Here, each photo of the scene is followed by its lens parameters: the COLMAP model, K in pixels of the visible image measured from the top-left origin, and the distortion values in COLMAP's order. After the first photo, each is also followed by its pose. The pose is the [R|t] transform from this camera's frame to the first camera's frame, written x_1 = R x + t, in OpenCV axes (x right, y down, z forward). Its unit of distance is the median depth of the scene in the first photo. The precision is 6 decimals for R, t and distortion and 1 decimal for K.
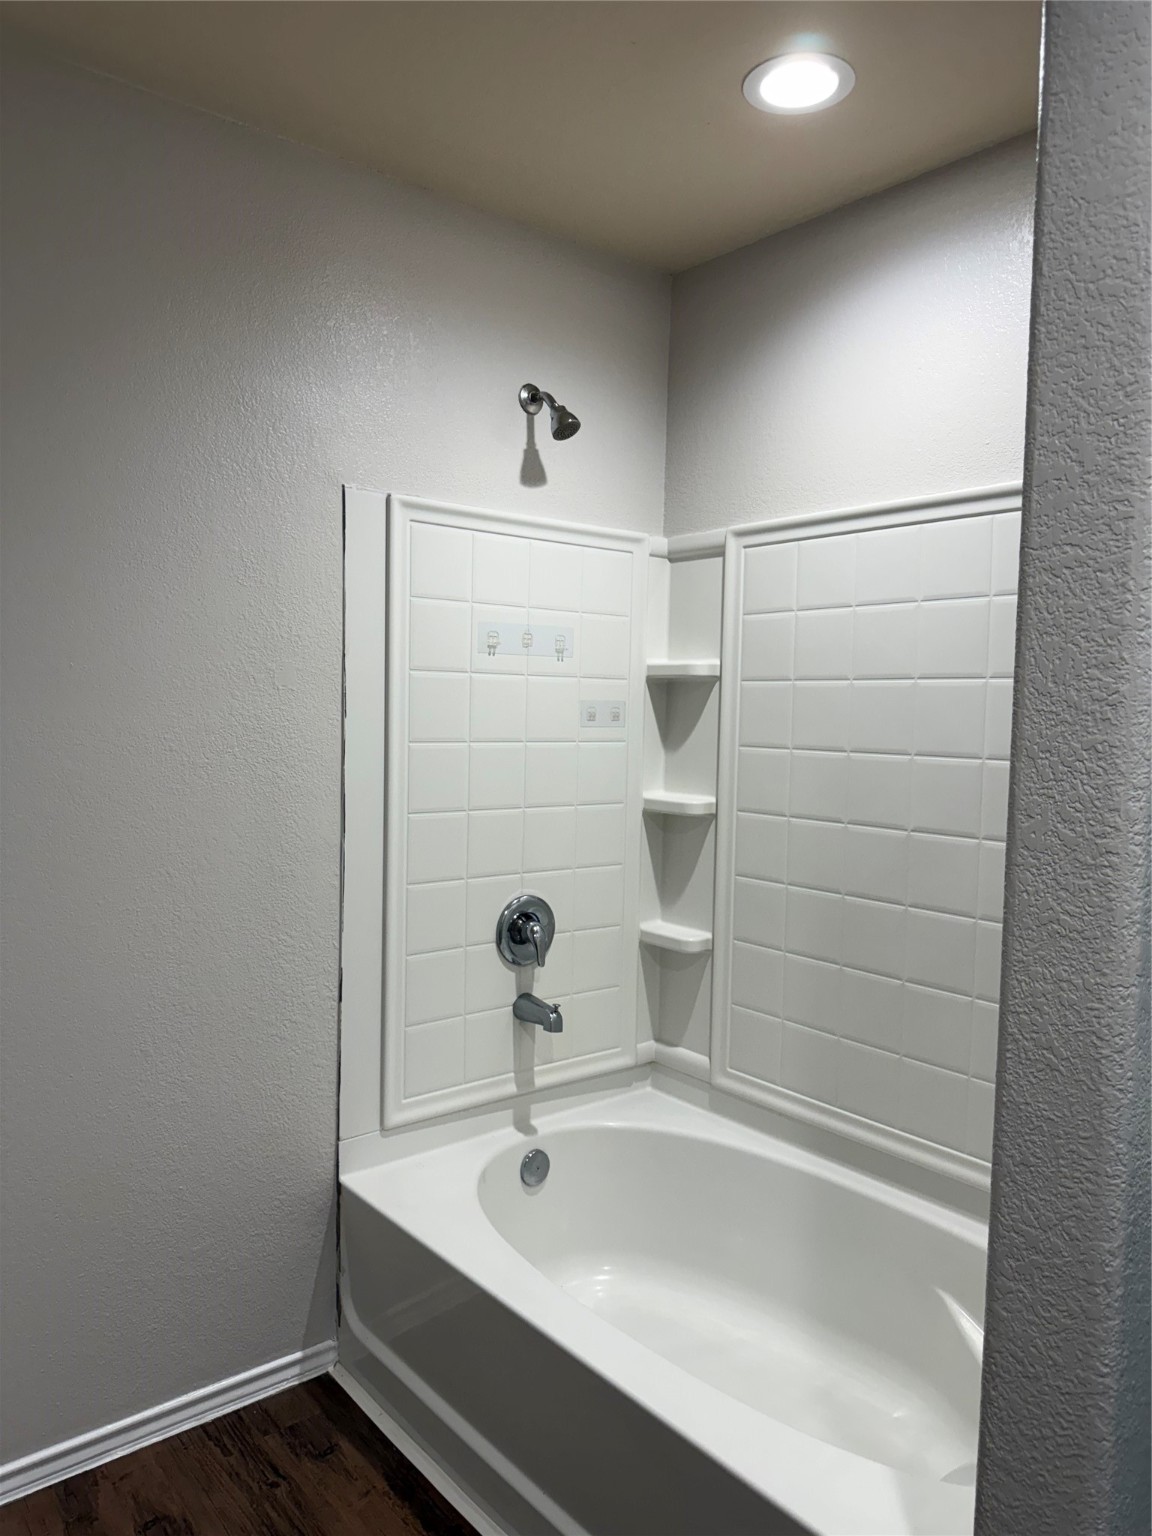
lens RADIAL K [[1076.9, 0, 575.6], [0, 1076.9, 769.7], [0, 0, 1]] dist [0.033989, -0.051520]
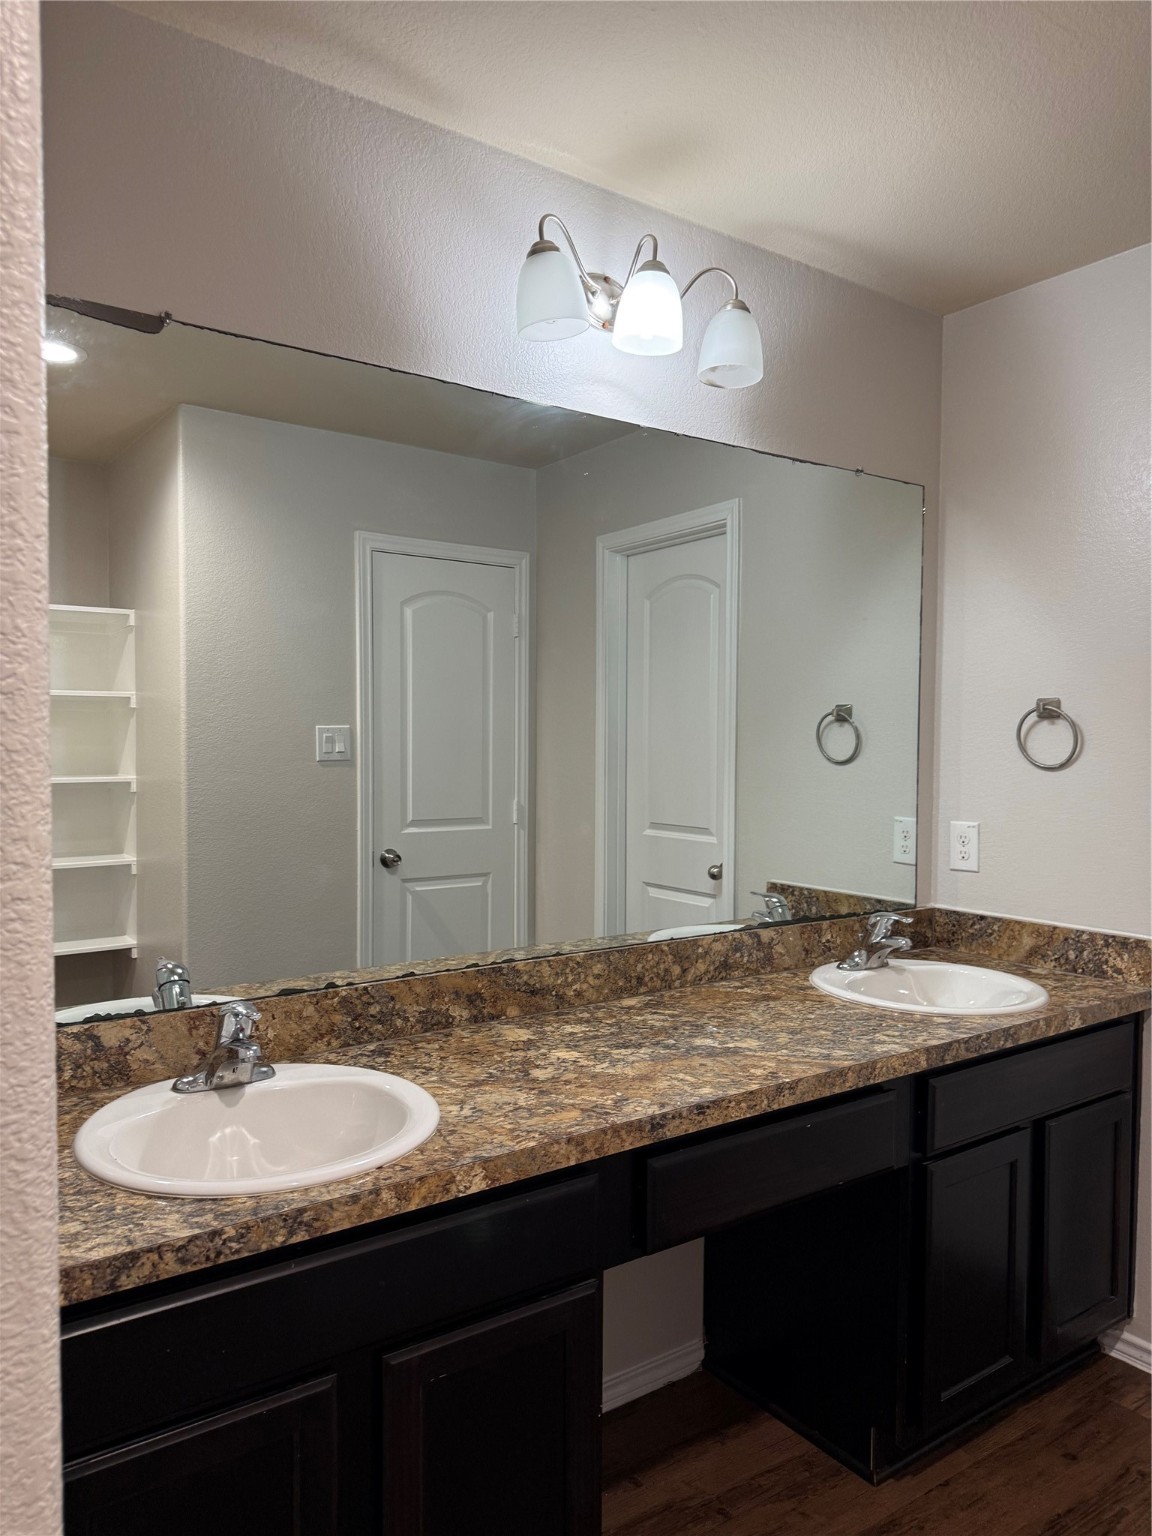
lens RADIAL K [[1076.9, 0, 571.6], [0, 1076.9, 767.2], [0, 0, 1]] dist [0.033989, -0.051520]
pose [[0.059382, -0.053871, 0.996781, -0.193559], [0.050732, 0.997415, 0.050882, -0.028399], [-0.996945, 0.047547, 0.061962, 0.590817]]
